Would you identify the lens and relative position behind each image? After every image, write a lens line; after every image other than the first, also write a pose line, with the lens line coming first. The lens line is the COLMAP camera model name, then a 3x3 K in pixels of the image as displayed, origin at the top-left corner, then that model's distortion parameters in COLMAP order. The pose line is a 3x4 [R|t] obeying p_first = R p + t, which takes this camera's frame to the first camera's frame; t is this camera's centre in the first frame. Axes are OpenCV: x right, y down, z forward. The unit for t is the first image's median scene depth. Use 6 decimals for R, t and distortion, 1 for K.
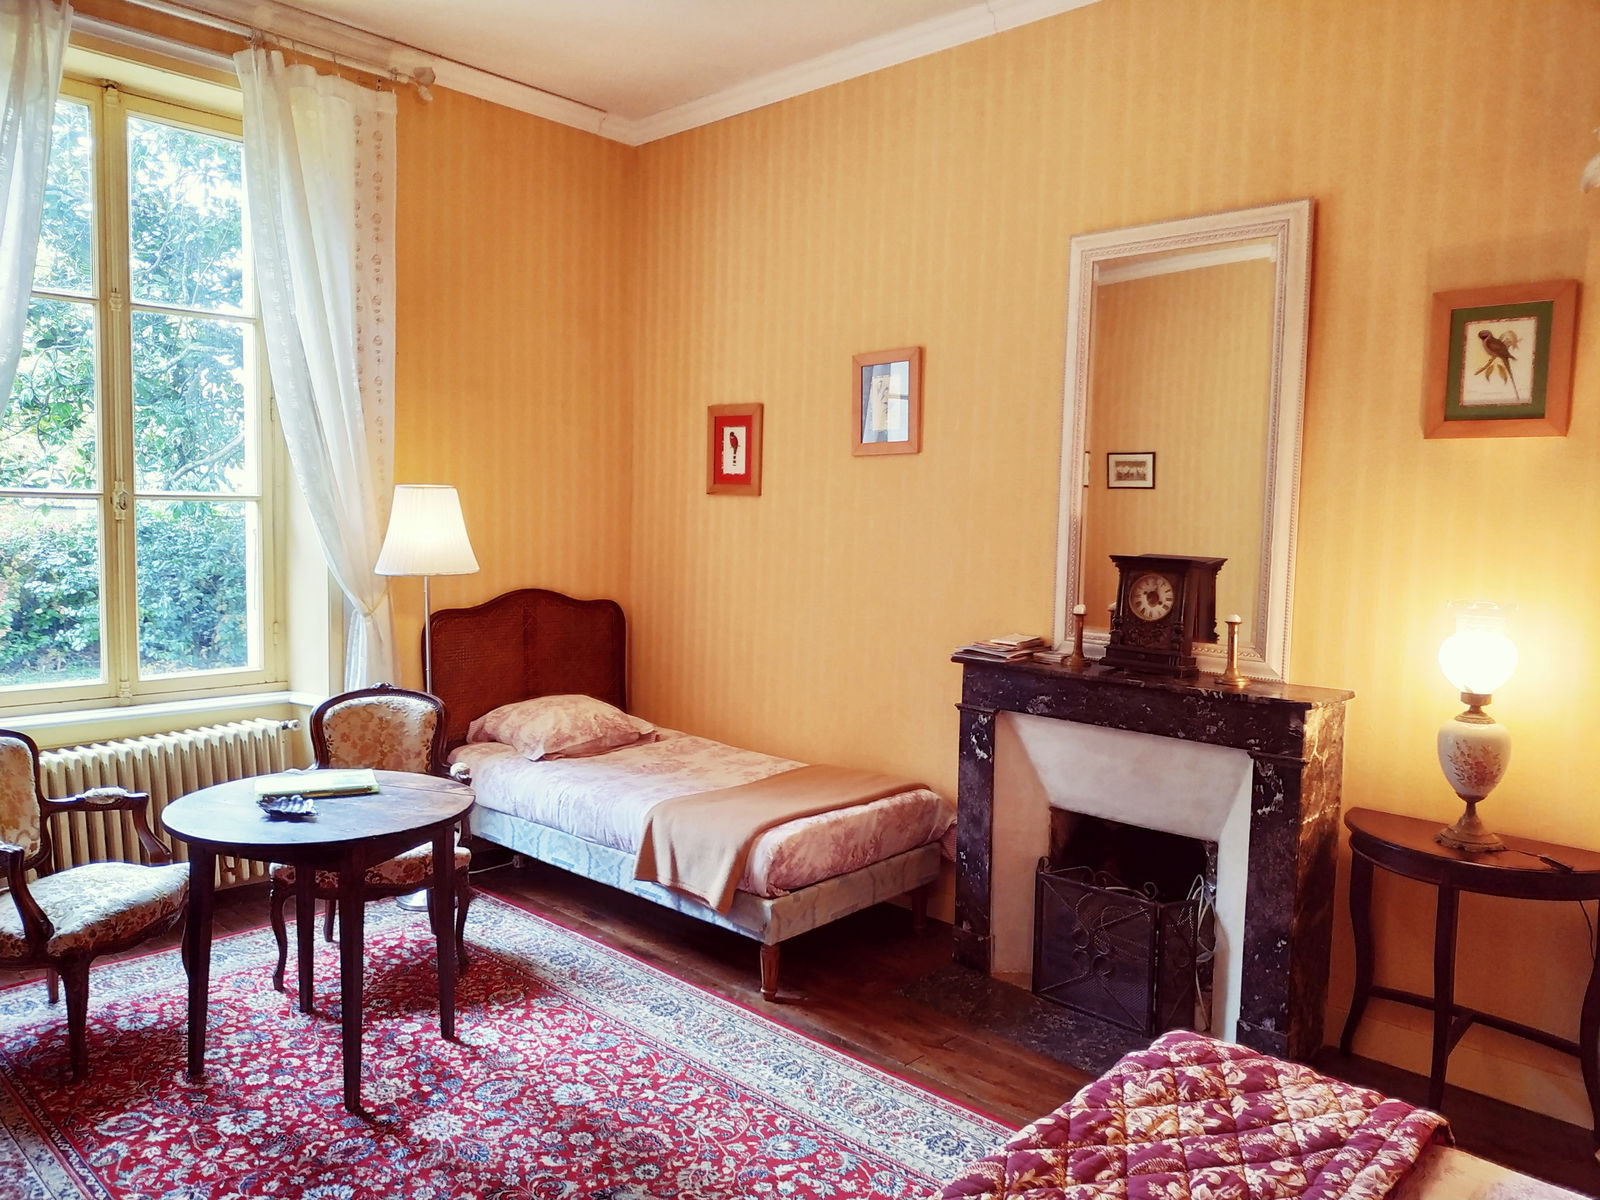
lens RADIAL K [[1142.3, 0, 791.6], [0, 1142.3, 590.0], [0, 0, 1]] dist [0.006692, -0.025138]
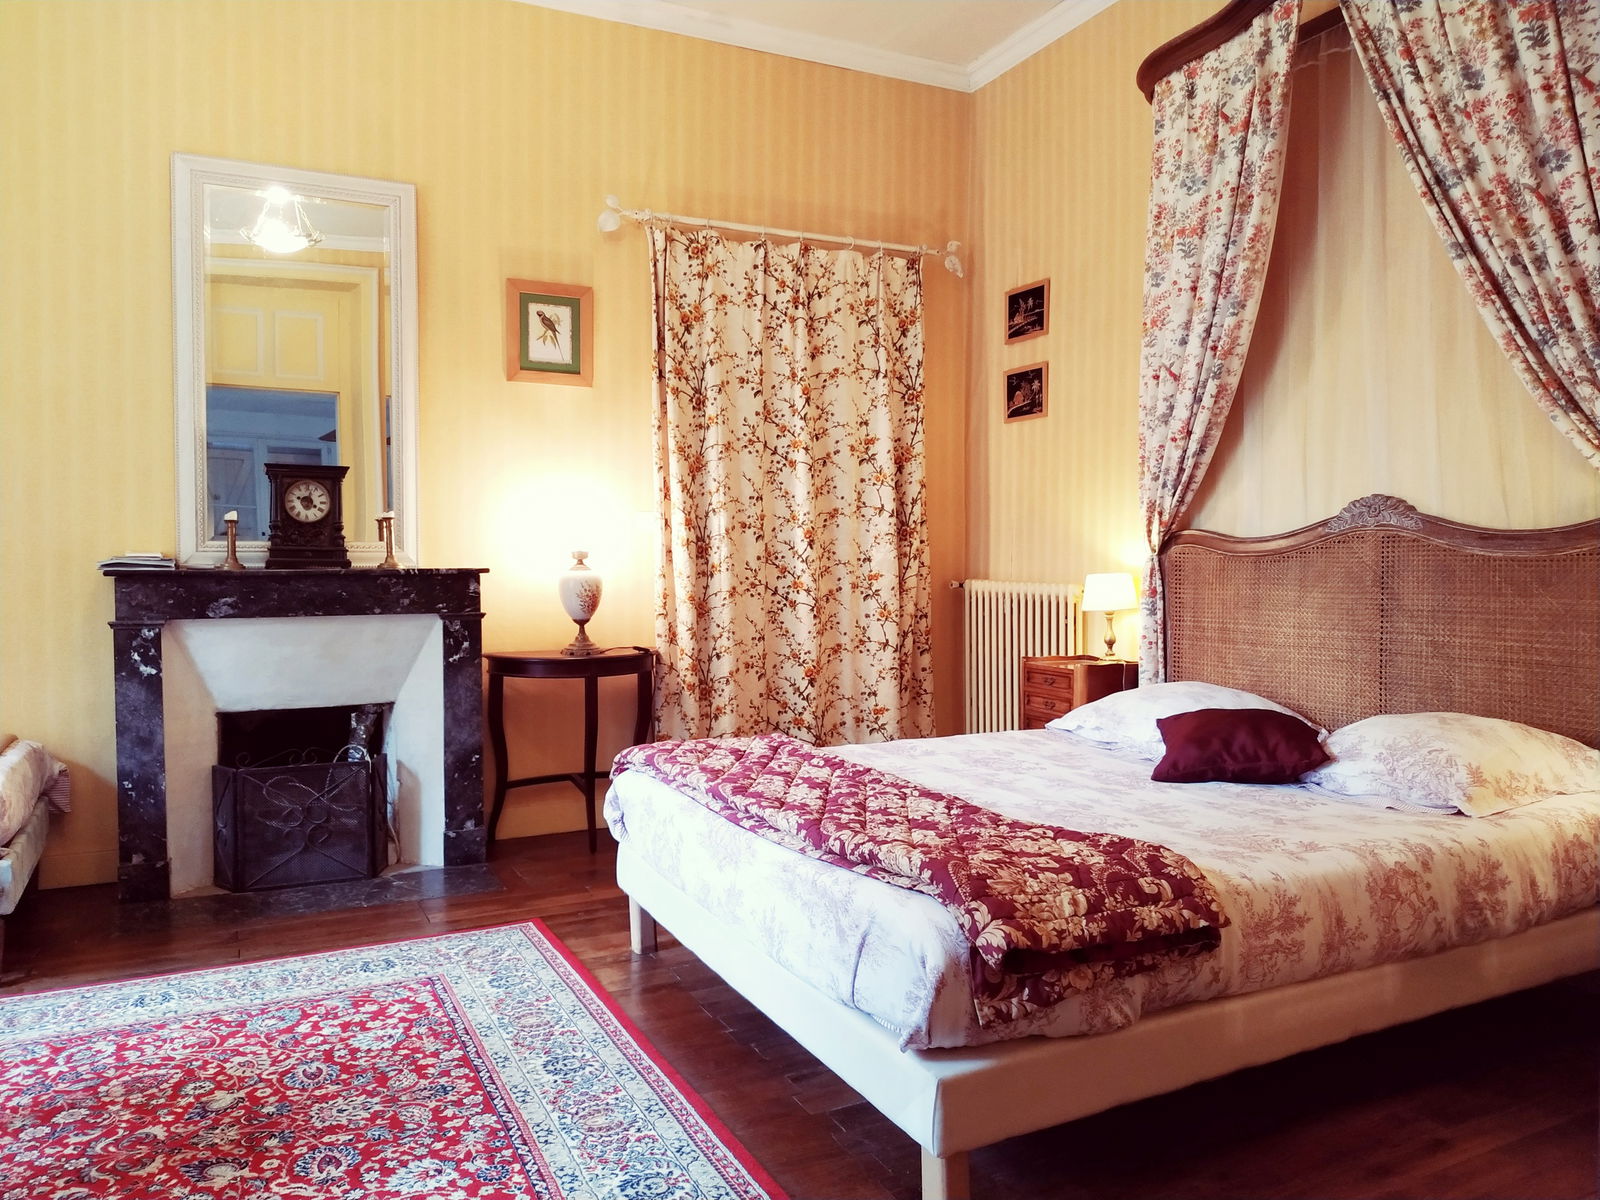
lens RADIAL K [[1142.3, 0, 791.6], [0, 1142.3, 590.0], [0, 0, 1]] dist [0.006692, -0.025138]
pose [[0.346509, -0.048134, 0.936811, -0.605513], [0.077382, 0.996746, 0.022591, 0.110091], [-0.934850, 0.064664, 0.349106, 0.185561]]
